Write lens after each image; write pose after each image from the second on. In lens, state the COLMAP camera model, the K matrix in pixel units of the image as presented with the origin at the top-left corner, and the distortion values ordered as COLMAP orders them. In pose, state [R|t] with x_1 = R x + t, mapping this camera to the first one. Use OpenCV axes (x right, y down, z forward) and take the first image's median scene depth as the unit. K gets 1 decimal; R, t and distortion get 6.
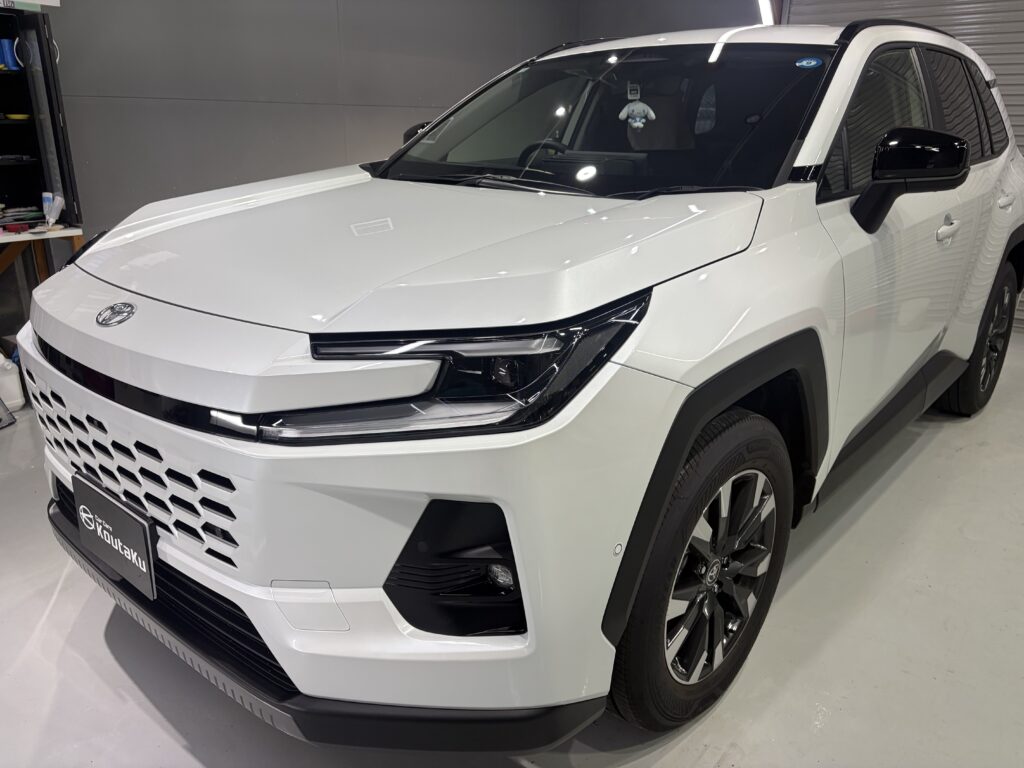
lens RADIAL K [[790.0, 0, 516.0], [0, 790.0, 389.1], [0, 0, 1]] dist [0.038681, -0.040088]
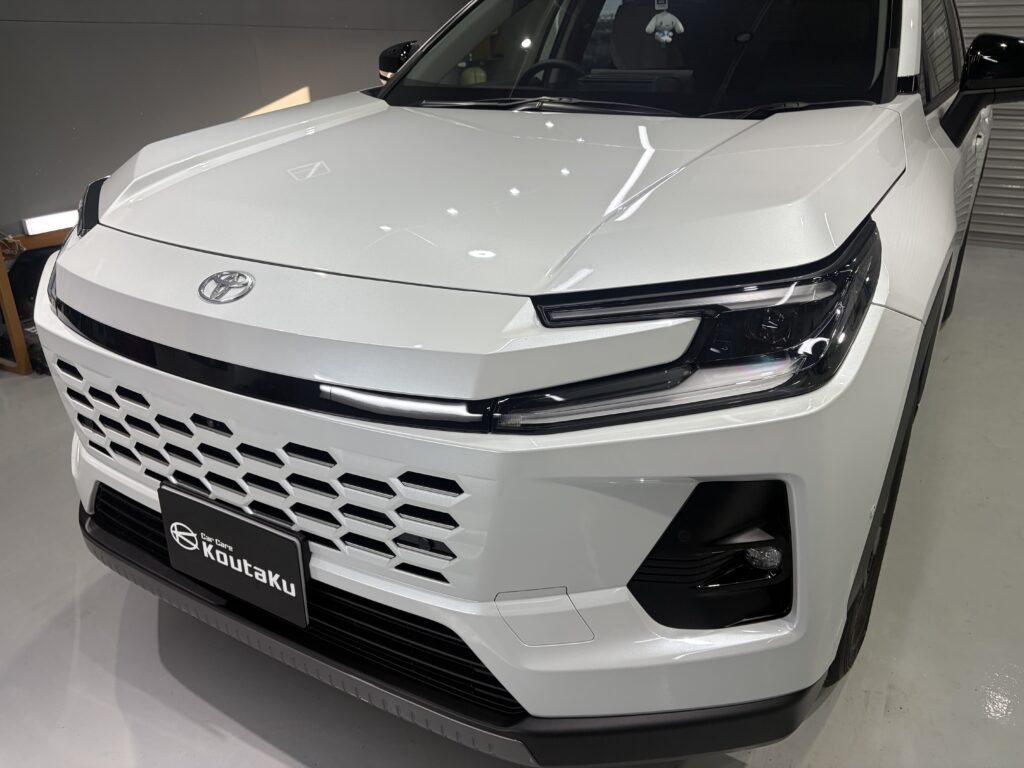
lens RADIAL K [[797.3, 0, 512.0], [0, 797.3, 384.0], [0, 0, 1]] dist [0.004031, 0.001035]
pose [[0.983844, -0.085838, 0.157108, -0.326914], [0.073799, 0.993983, 0.080936, -0.037303], [-0.163110, -0.068034, 0.984259, 0.147492]]
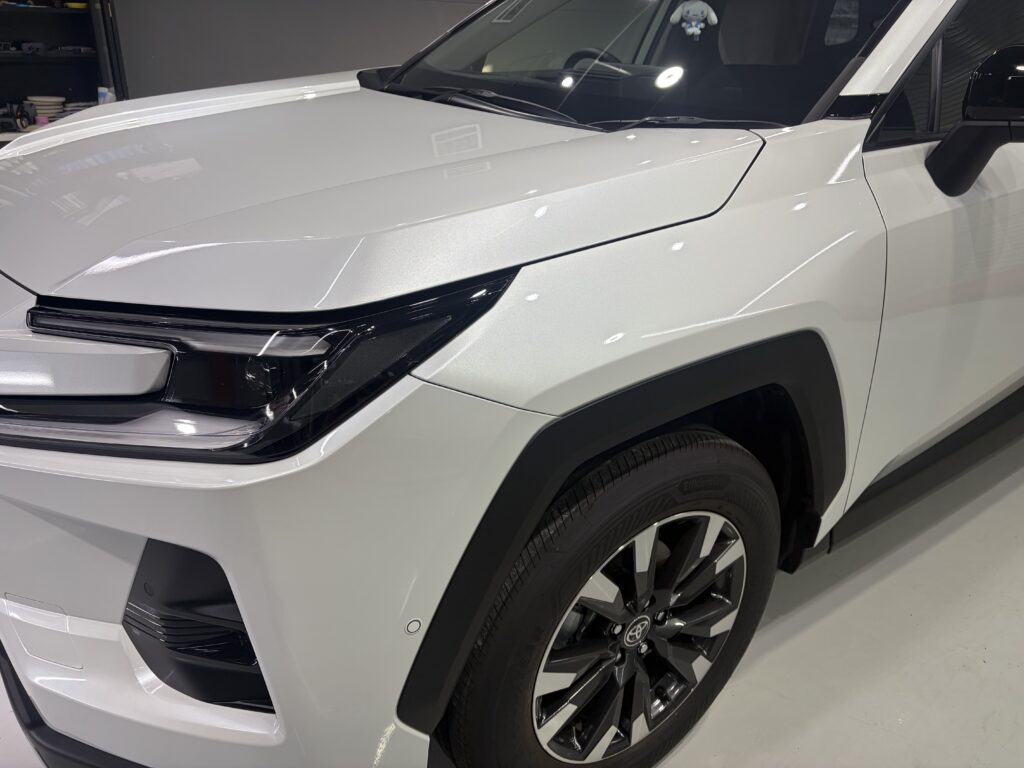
lens RADIAL K [[790.0, 0, 516.0], [0, 790.0, 389.1], [0, 0, 1]] dist [0.038681, -0.040088]
pose [[0.976690, 0.110986, -0.183736, 0.269266], [-0.091205, 0.989418, 0.112840, -0.086804], [0.194316, -0.093452, 0.976477, 0.258967]]
